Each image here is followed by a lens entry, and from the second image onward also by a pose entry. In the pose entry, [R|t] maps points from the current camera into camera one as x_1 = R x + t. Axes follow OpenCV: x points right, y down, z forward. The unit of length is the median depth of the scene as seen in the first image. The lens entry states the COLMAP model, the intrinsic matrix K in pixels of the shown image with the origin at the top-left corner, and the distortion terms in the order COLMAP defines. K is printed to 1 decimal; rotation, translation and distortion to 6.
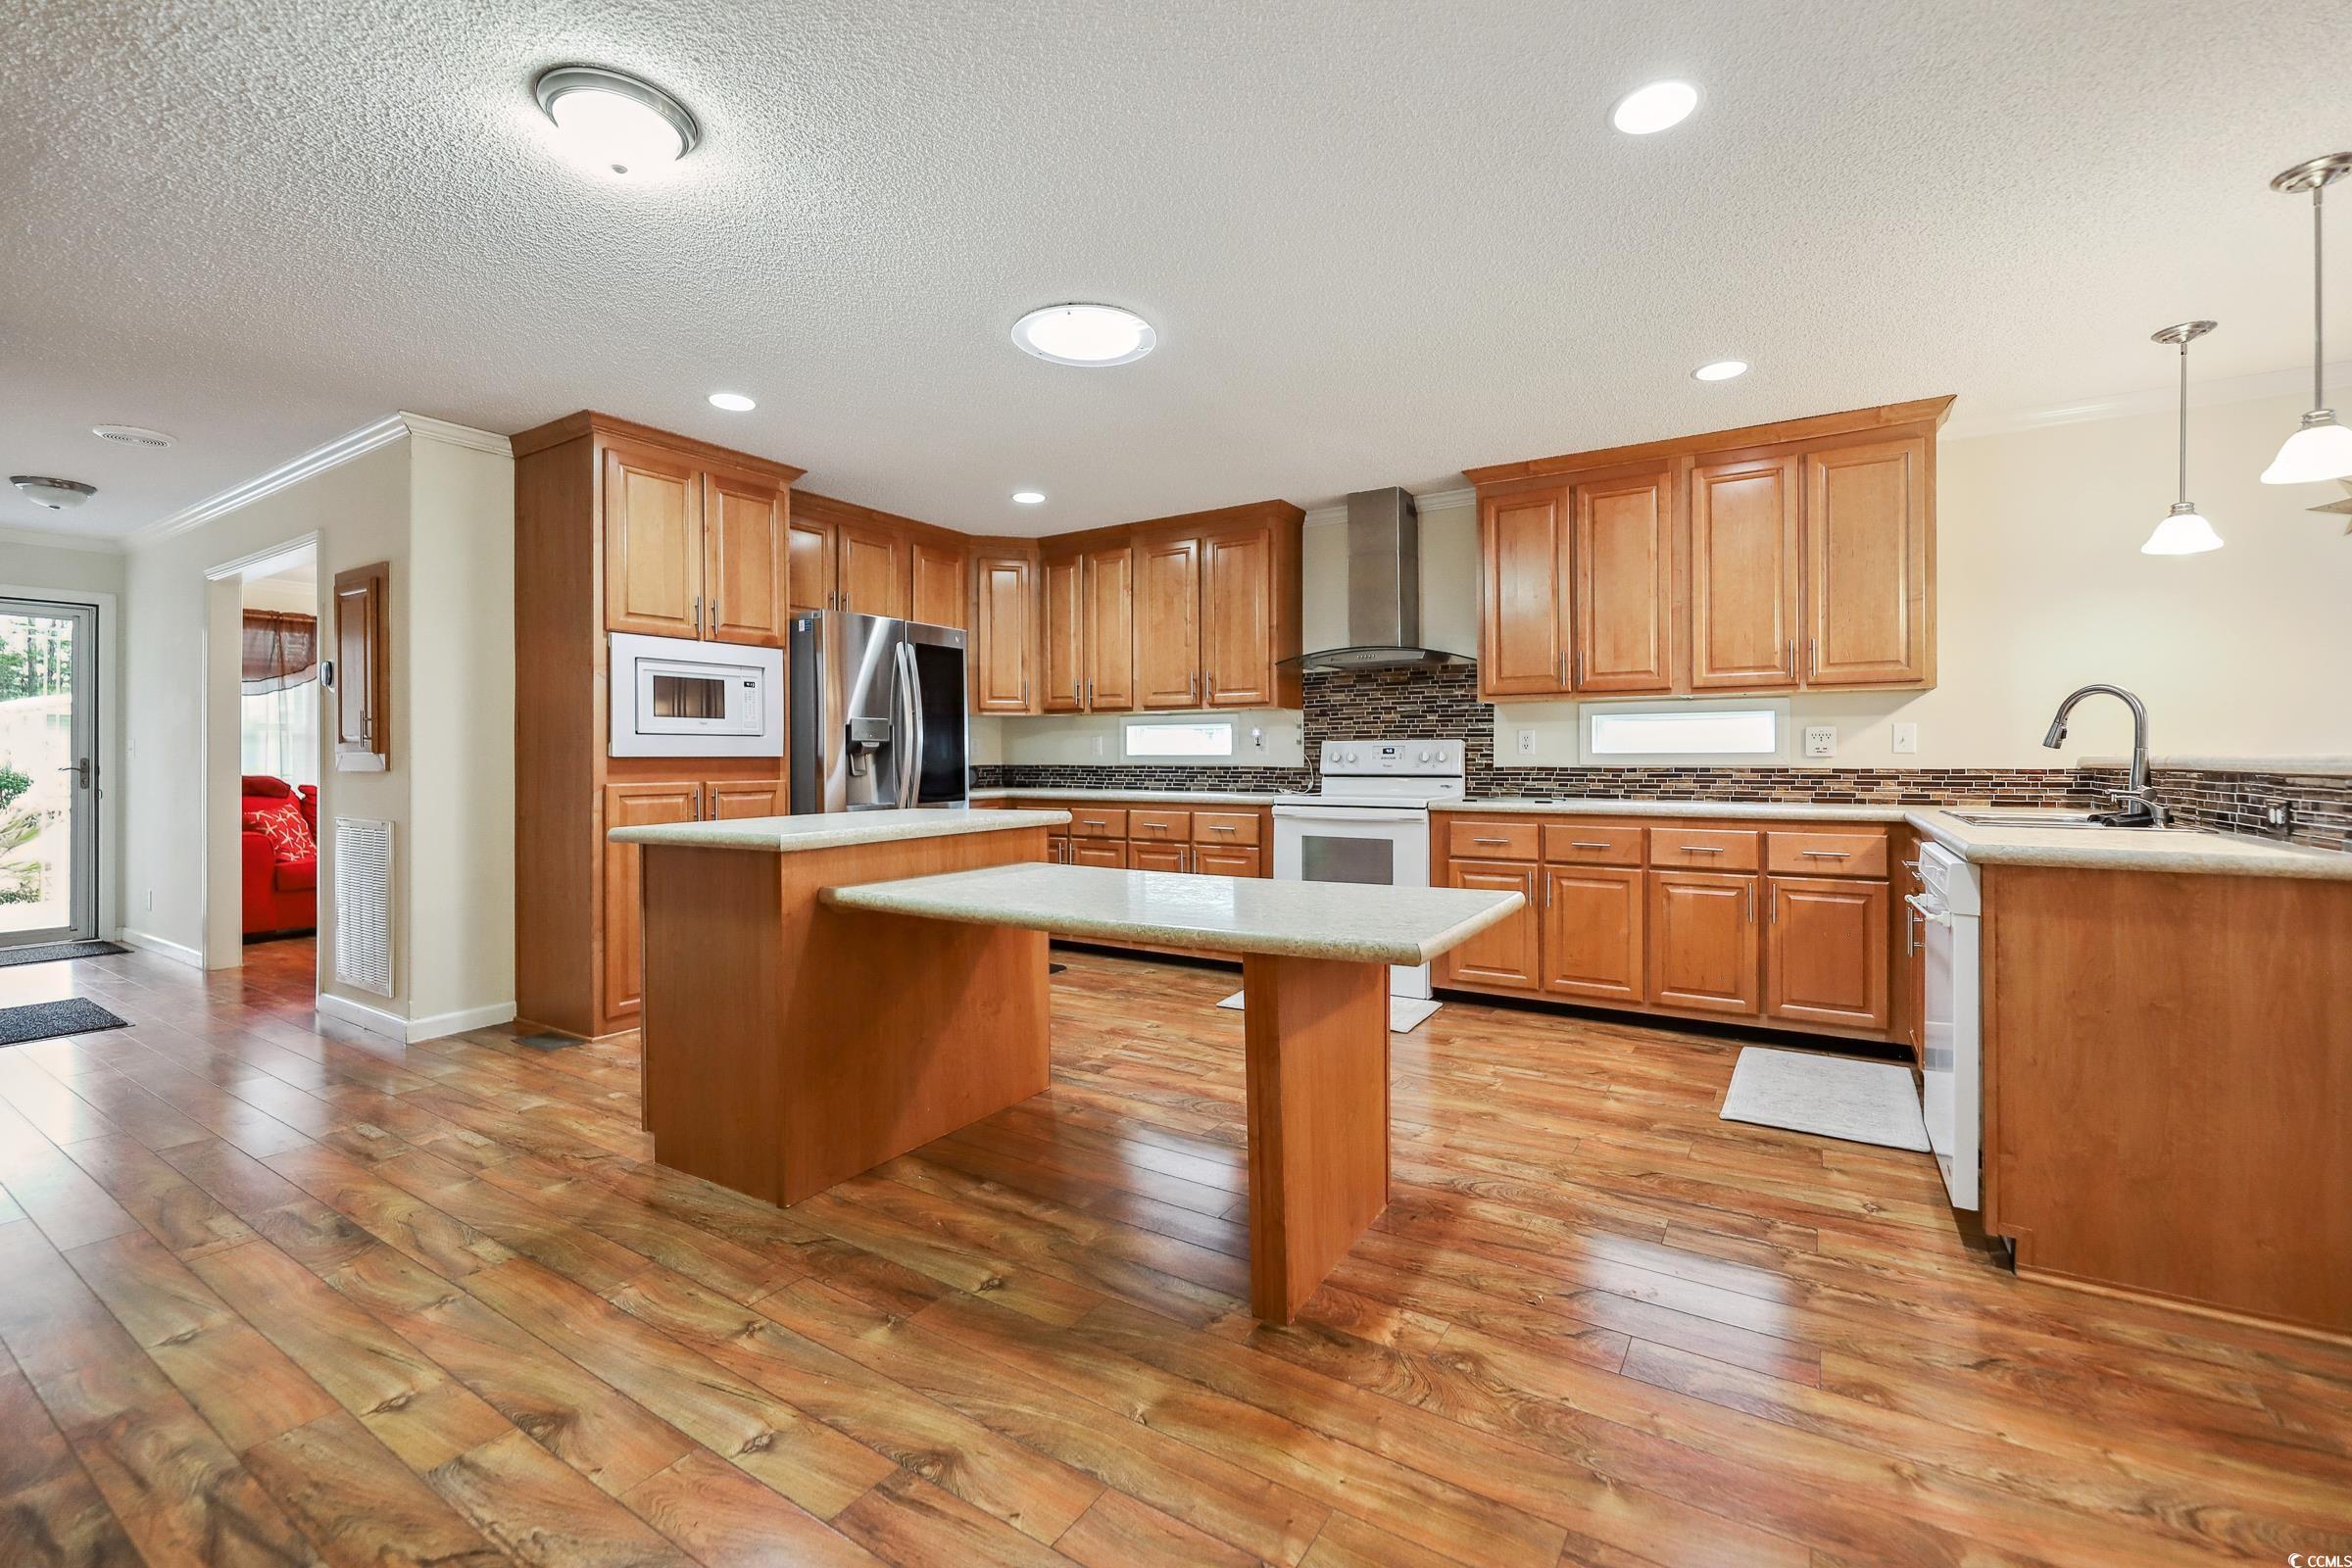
lens RADIAL K [[982.4, 0, 1189.4], [0, 982.4, 751.2], [0, 0, 1]] dist [0.000621, -0.003016]
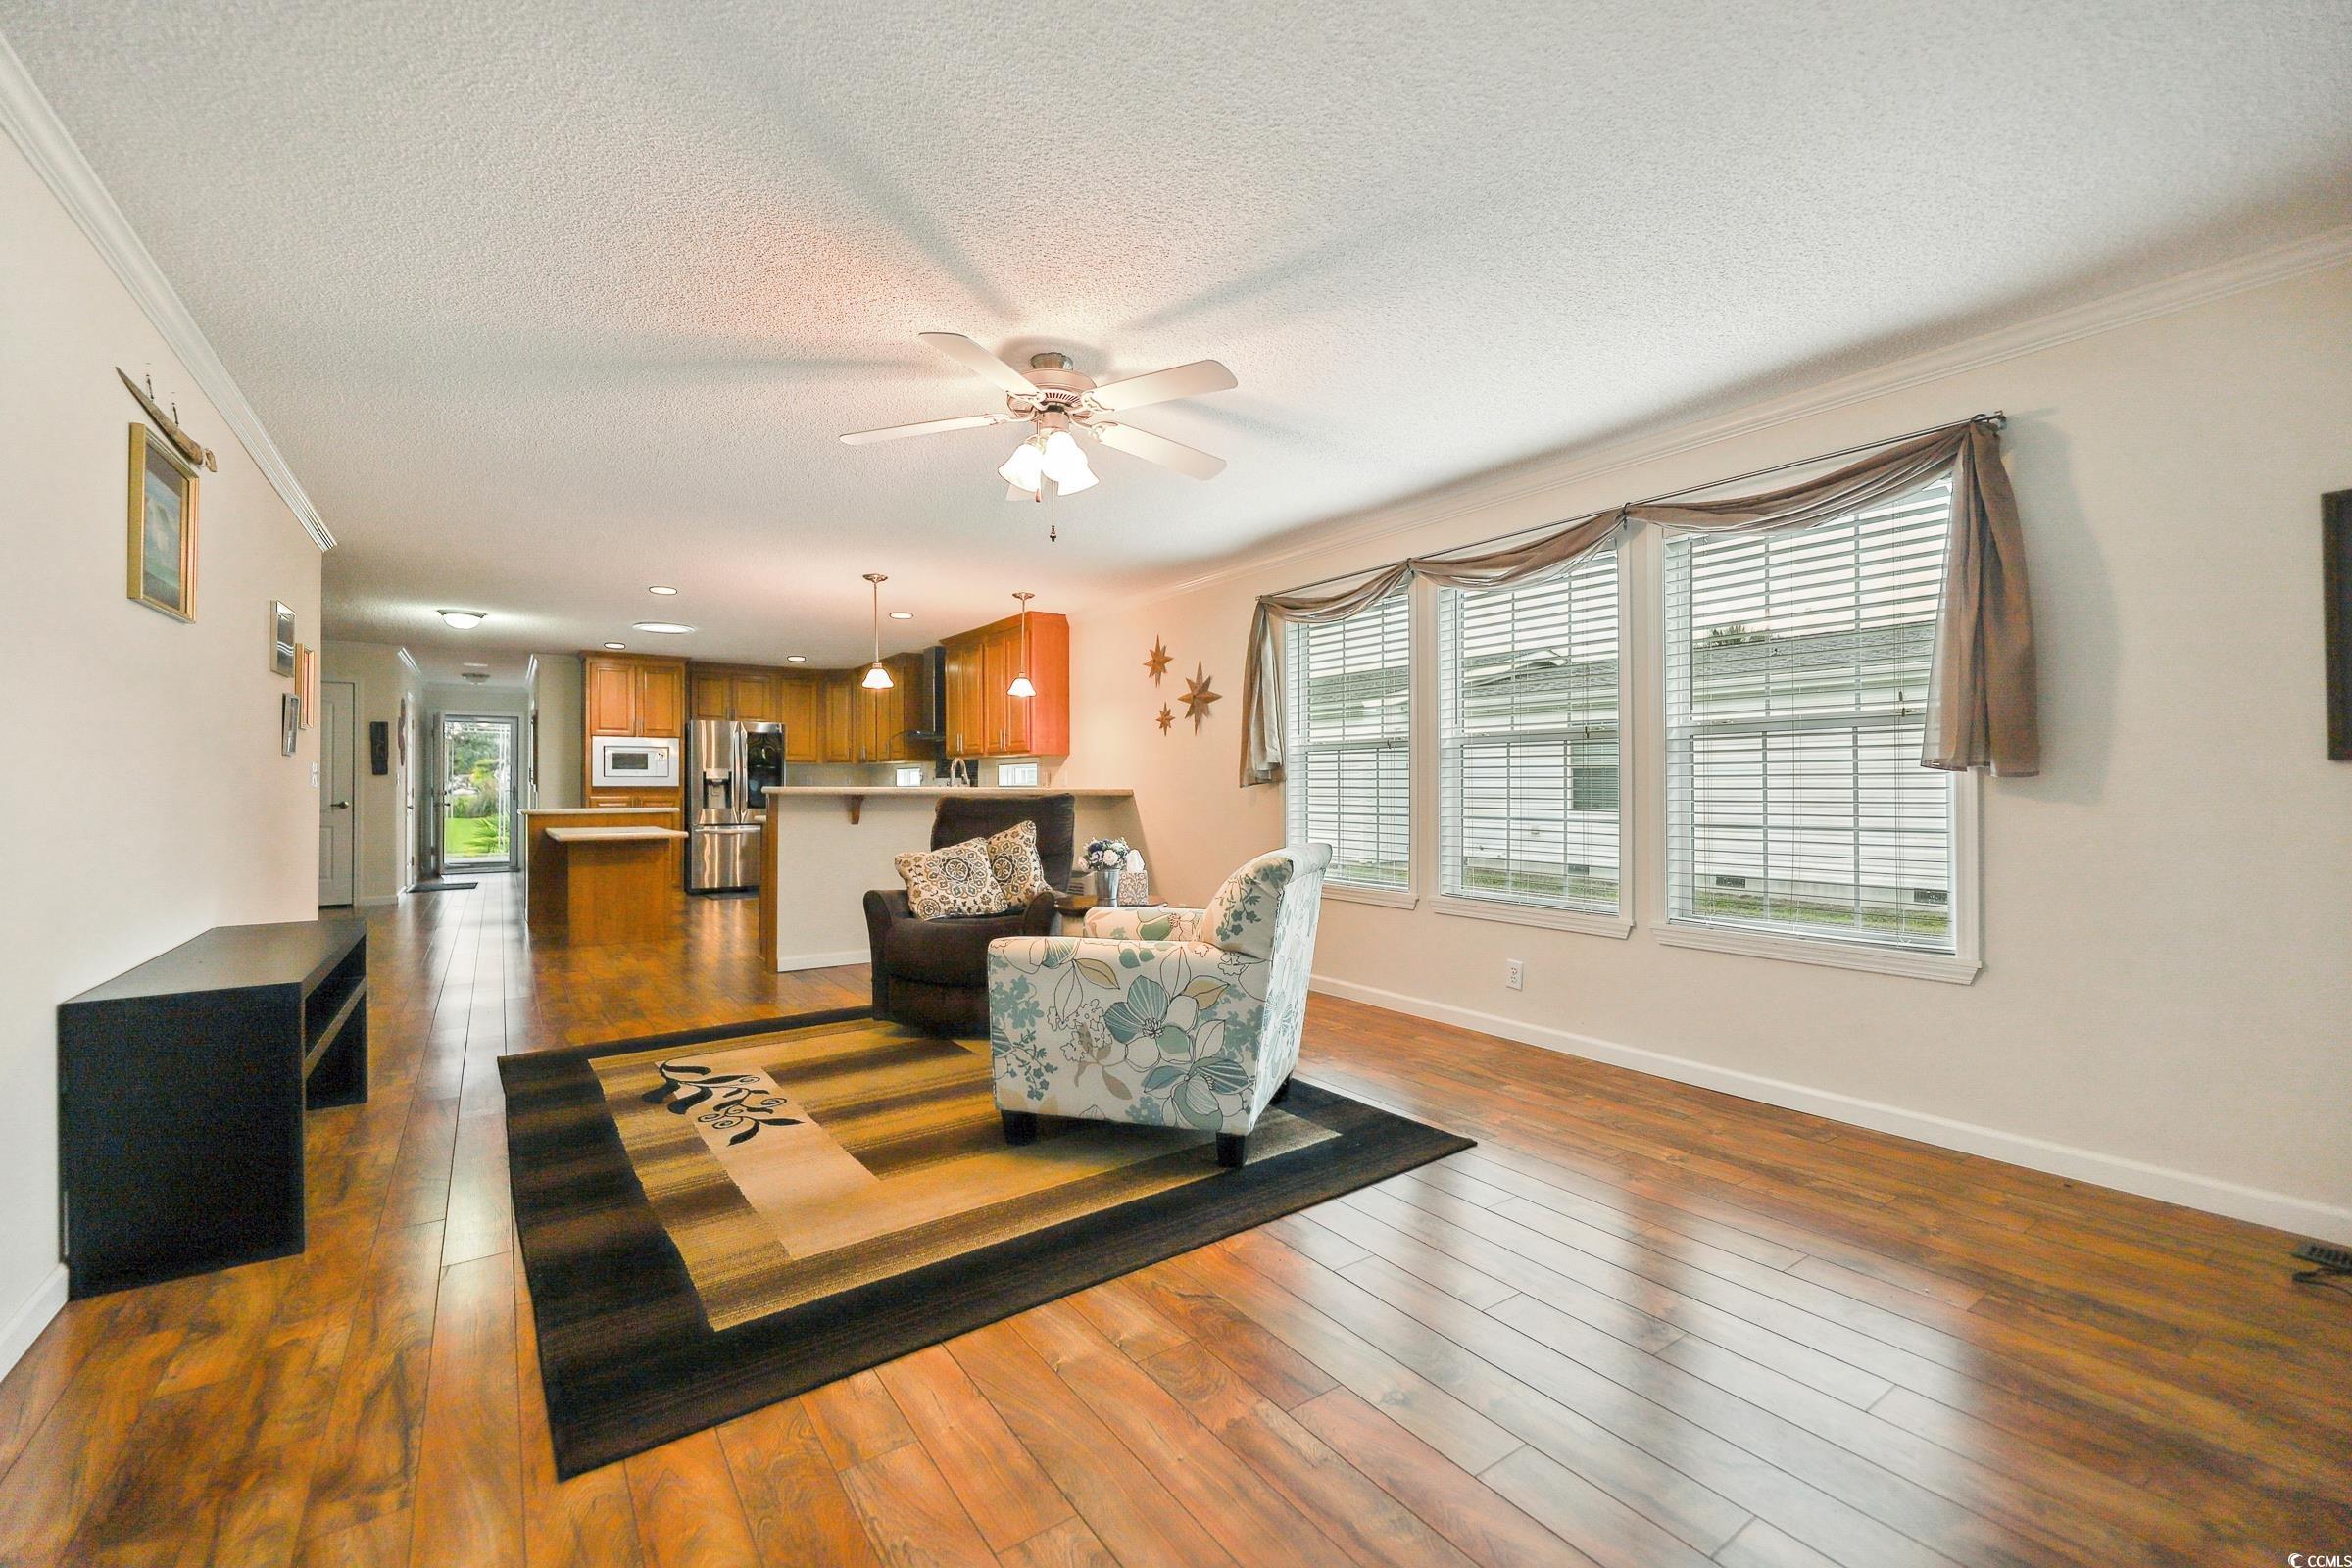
lens RADIAL K [[965.2, 0, 1180.4], [0, 965.2, 774.2], [0, 0, 1]] dist [0.001339, -0.003442]
pose [[0.923108, -0.001794, -0.384536, 1.541226], [-0.000986, 0.999975, -0.007031, -0.007852], [0.384539, 0.006869, 0.923083, -0.613177]]
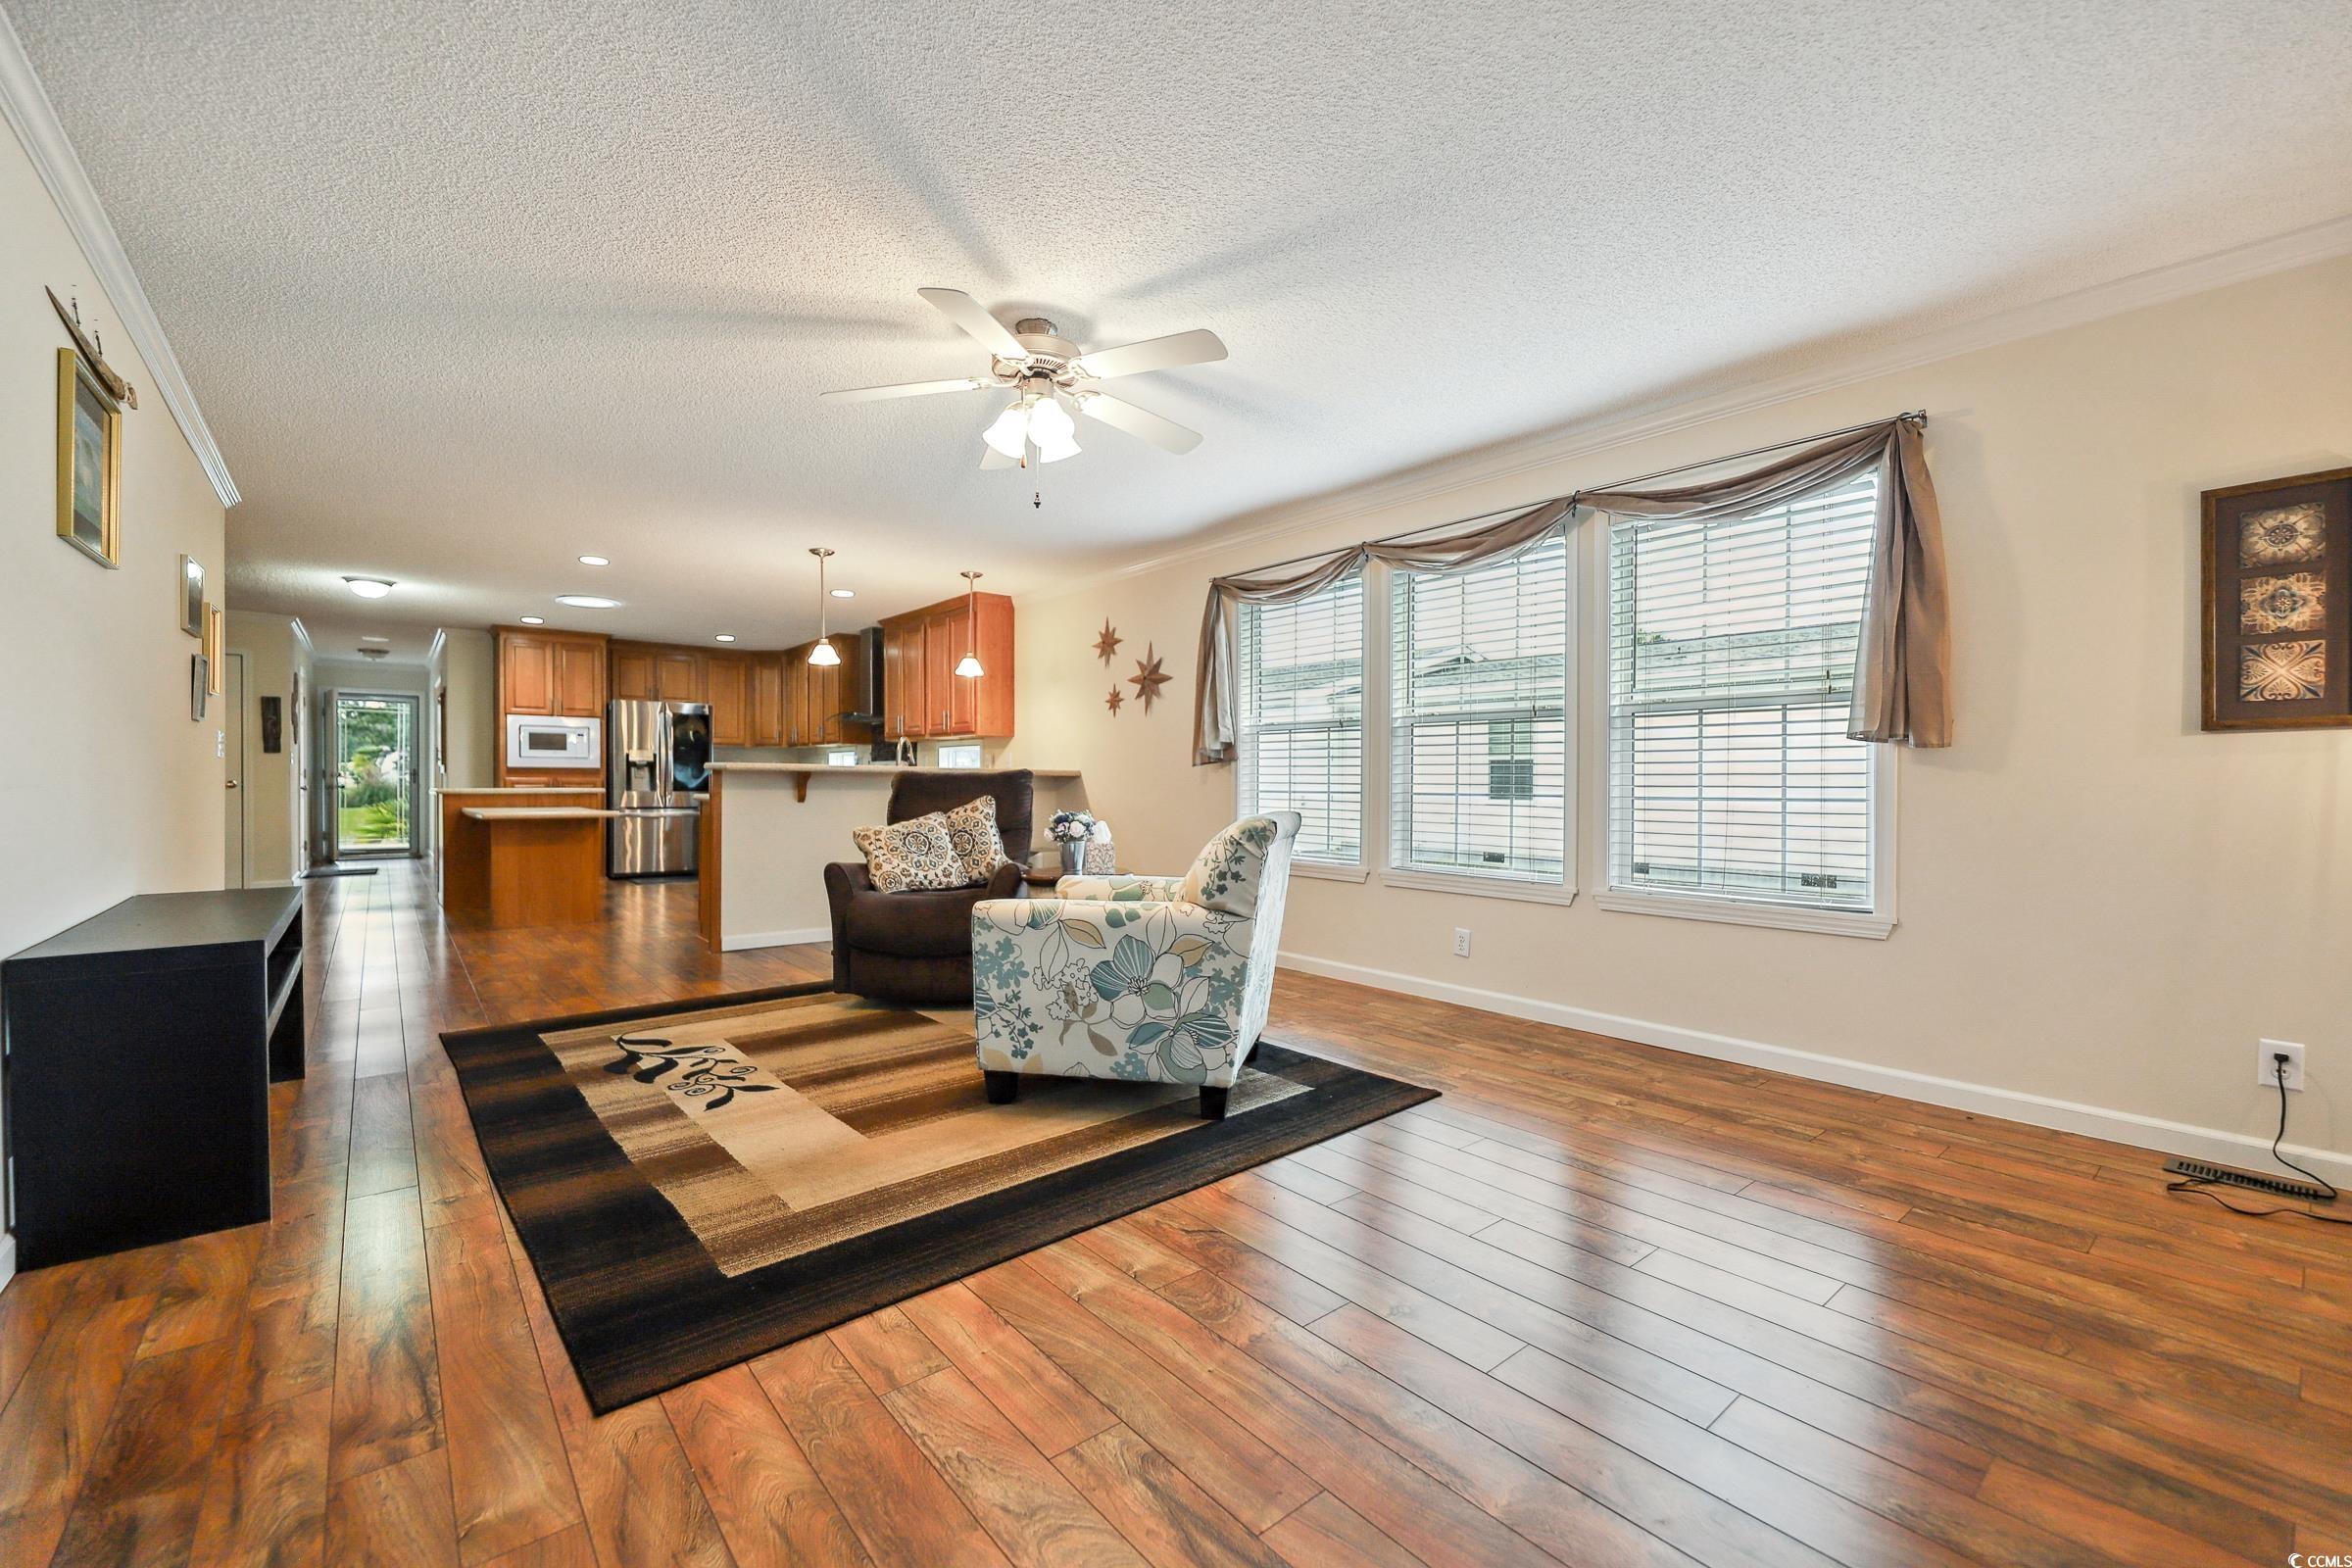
lens RADIAL K [[959.1, 0, 1176.0], [0, 959.1, 784.0], [0, 0, 1]] dist [0.001121, -0.003317]
pose [[0.950540, 0.009868, -0.310445, 1.503014], [-0.007444, 0.999932, 0.008991, 0.012877], [0.310512, -0.006235, 0.950549, -0.638829]]
